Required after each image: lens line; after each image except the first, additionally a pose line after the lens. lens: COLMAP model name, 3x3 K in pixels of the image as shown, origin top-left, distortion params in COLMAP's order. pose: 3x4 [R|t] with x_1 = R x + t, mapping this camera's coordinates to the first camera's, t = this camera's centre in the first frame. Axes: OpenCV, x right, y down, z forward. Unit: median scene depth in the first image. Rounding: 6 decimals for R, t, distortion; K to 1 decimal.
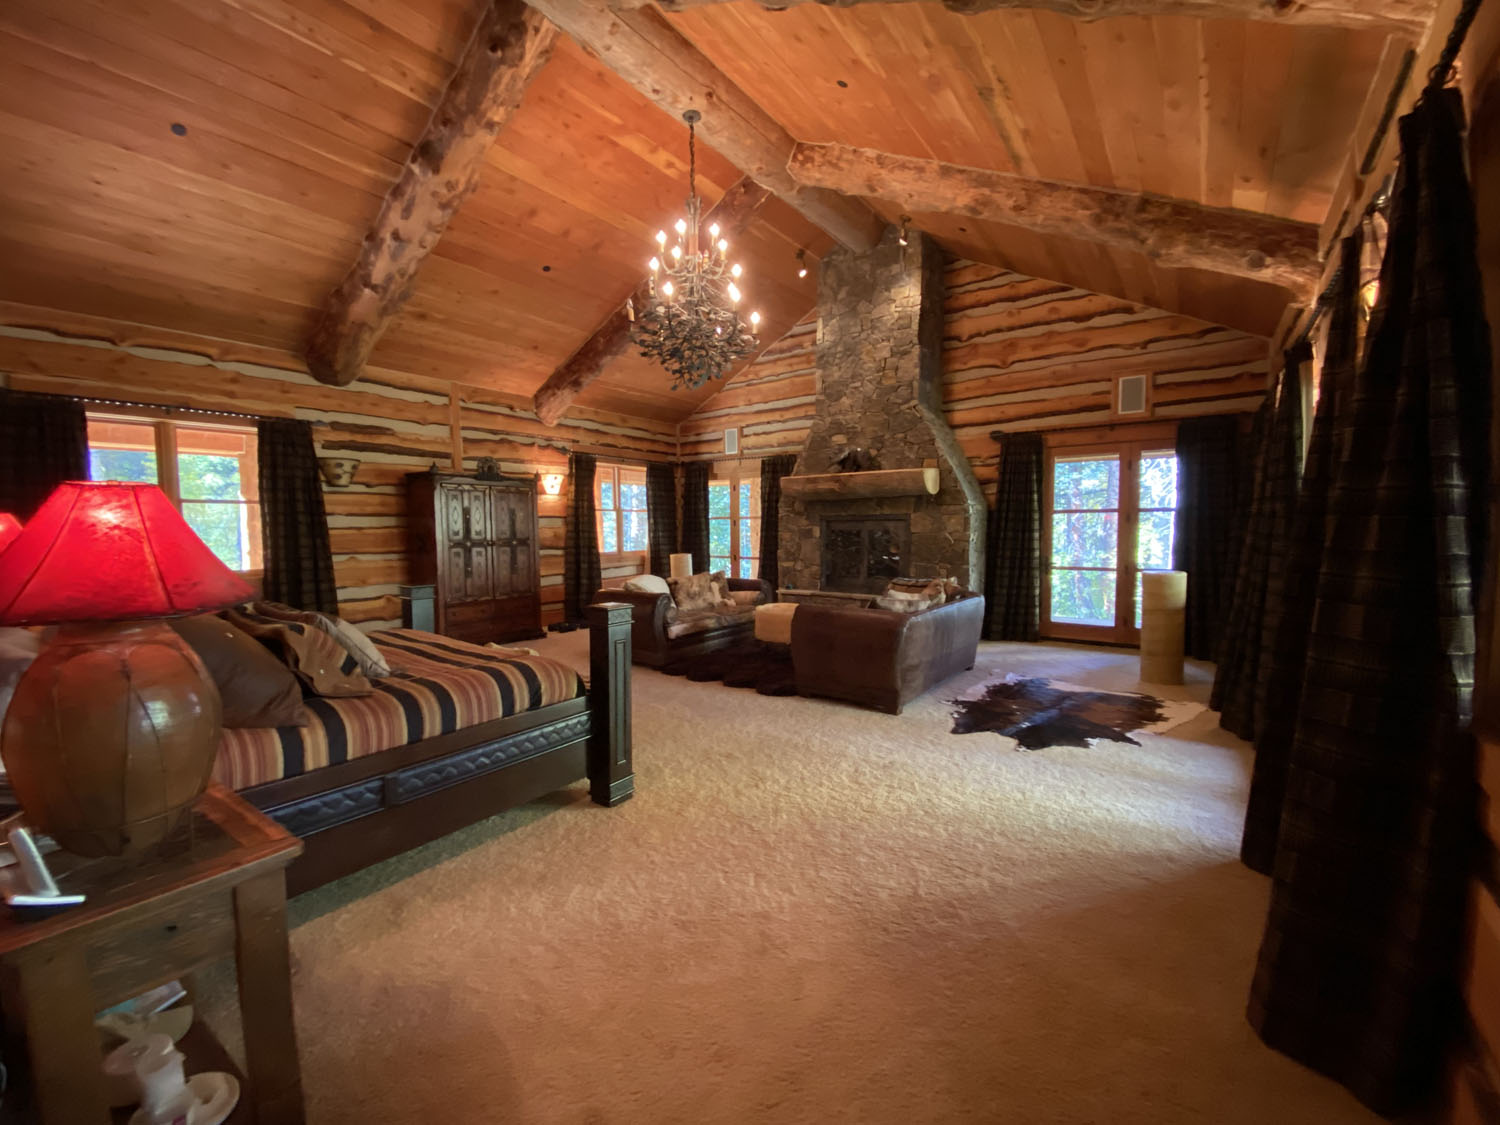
lens RADIAL K [[611.2, 0, 755.6], [0, 611.2, 561.9], [0, 0, 1]] dist [0.071505, -0.052138]
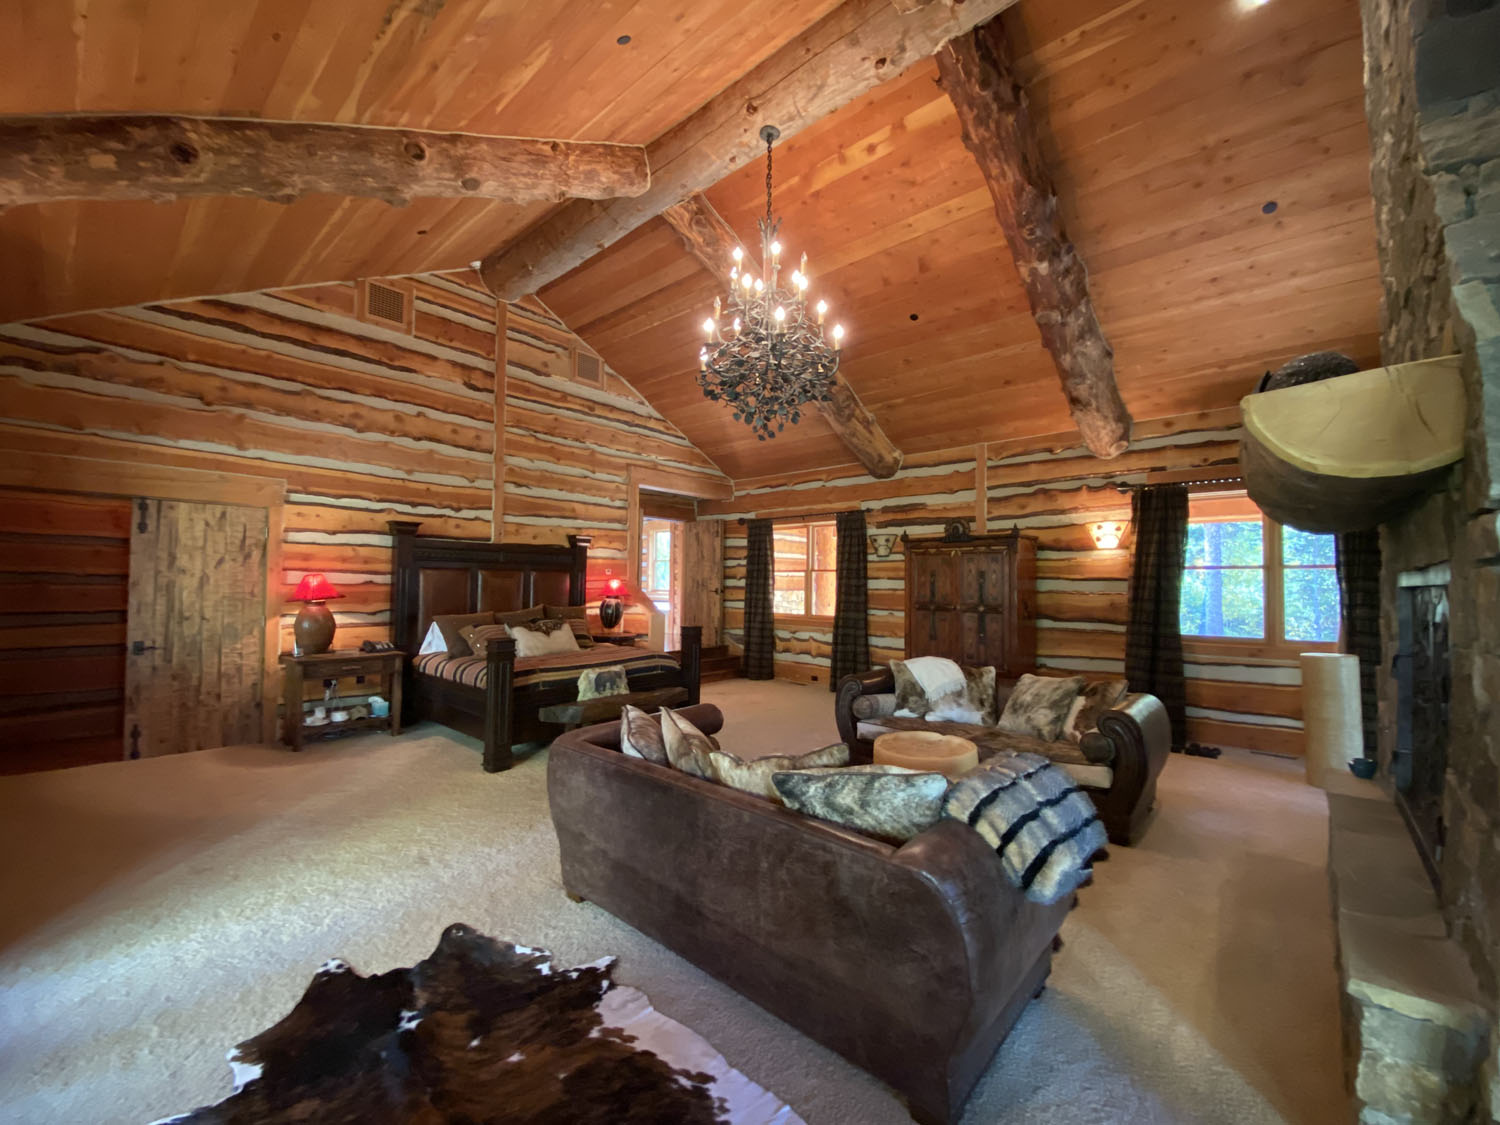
lens RADIAL K [[611.2, 0, 755.6], [0, 611.2, 561.9], [0, 0, 1]] dist [0.071505, -0.052138]
pose [[-0.109963, -0.032034, -0.993419, 0.594062], [-0.071763, 0.997128, -0.024210, -0.059589], [0.991342, 0.068628, -0.111946, 0.865336]]
